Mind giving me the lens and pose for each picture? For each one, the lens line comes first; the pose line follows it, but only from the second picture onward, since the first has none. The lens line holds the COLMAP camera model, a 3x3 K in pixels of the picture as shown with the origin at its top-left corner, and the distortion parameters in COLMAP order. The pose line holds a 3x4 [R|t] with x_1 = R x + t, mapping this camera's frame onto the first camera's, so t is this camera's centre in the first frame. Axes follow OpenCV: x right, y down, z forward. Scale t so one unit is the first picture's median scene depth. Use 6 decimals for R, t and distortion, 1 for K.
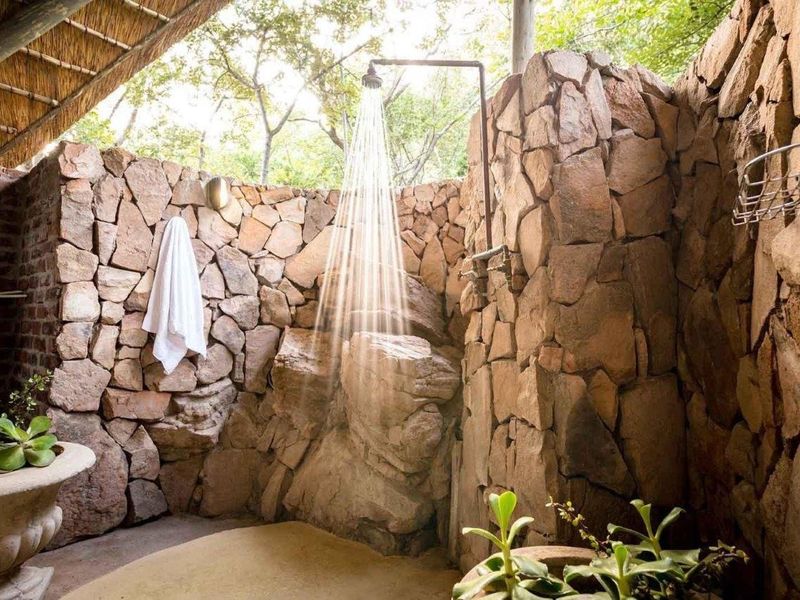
lens RADIAL K [[461.2, 0, 399.2], [0, 461.2, 302.8], [0, 0, 1]] dist [-0.002095, -0.000645]
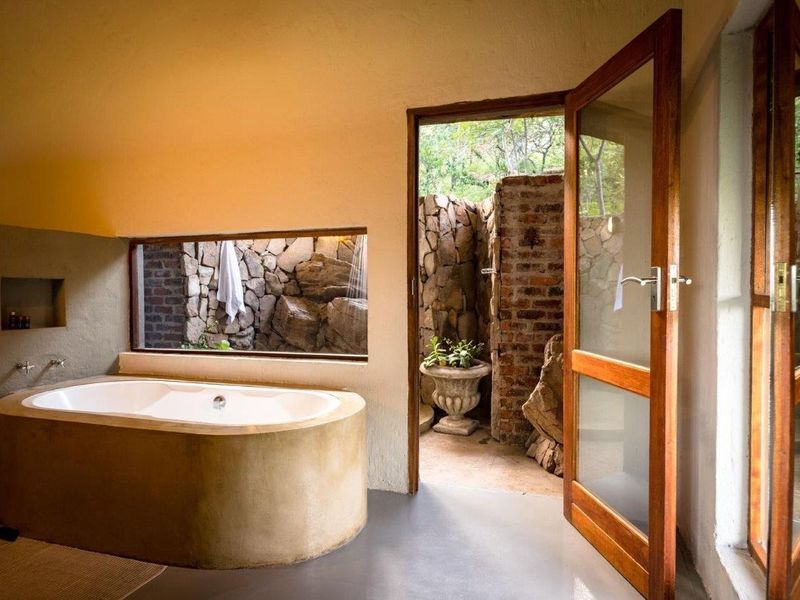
lens RADIAL K [[461.2, 0, 399.2], [0, 461.2, 302.8], [0, 0, 1]] dist [-0.002095, -0.000645]
pose [[0.938820, -0.032890, 0.342833, -0.525504], [0.001518, 0.995815, 0.091376, -0.096966], [-0.344404, -0.085265, 0.934942, -0.968038]]
